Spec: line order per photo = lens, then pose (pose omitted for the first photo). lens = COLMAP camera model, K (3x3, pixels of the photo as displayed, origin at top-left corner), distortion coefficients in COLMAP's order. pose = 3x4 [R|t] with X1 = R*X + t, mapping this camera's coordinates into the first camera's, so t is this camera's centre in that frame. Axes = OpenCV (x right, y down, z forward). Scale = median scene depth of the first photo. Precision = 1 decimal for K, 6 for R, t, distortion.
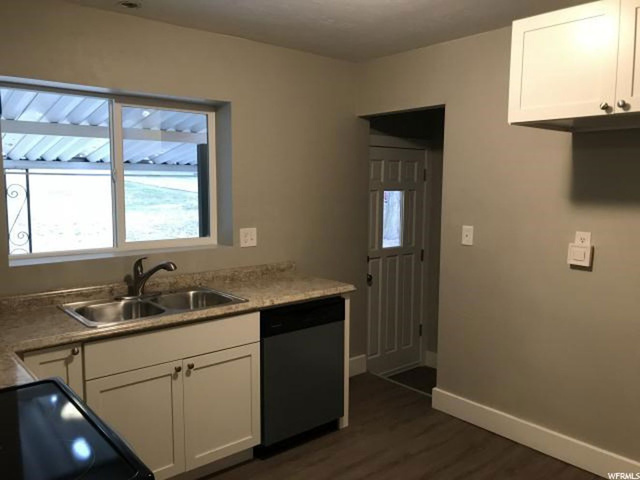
lens RADIAL K [[525.3, 0, 320.1], [0, 525.3, 236.4], [0, 0, 1]] dist [0.013656, -0.017184]
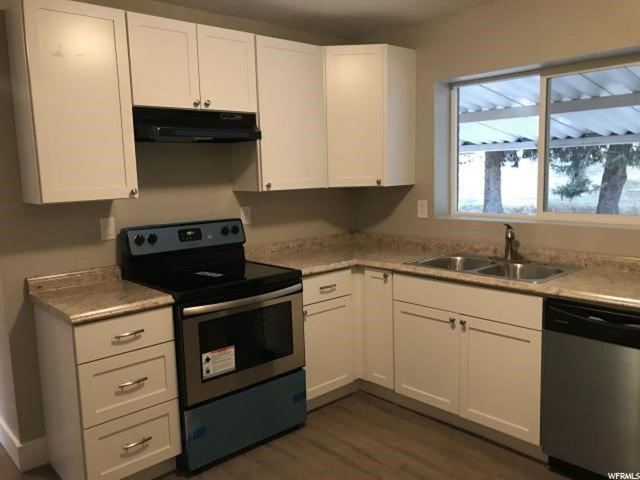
lens RADIAL K [[525.3, 0, 318.4], [0, 525.3, 238.7], [0, 0, 1]] dist [0.013656, -0.017184]
pose [[0.033895, 0.127329, -0.991281, 0.722659], [-0.076183, 0.989294, 0.124469, -0.034334], [0.996518, 0.071300, 0.043233, 0.578344]]
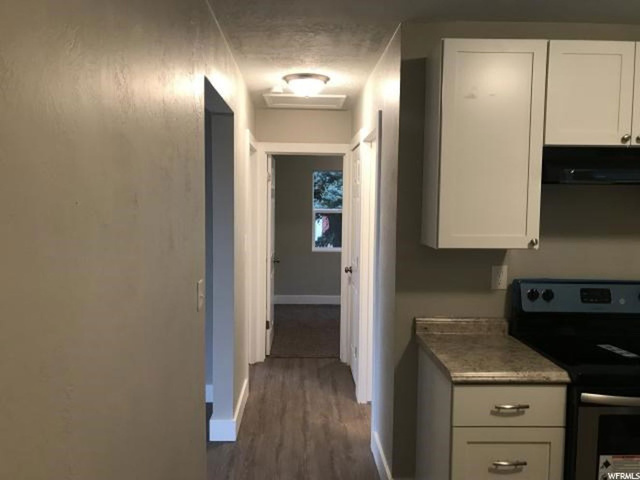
lens RADIAL K [[525.3, 0, 315.3], [0, 525.3, 239.5], [0, 0, 1]] dist [0.013656, -0.017184]
pose [[-0.629103, 0.046562, -0.775926, 0.621388], [-0.093545, 0.986415, 0.135037, -0.059909], [0.771672, 0.157536, -0.616201, 0.525419]]
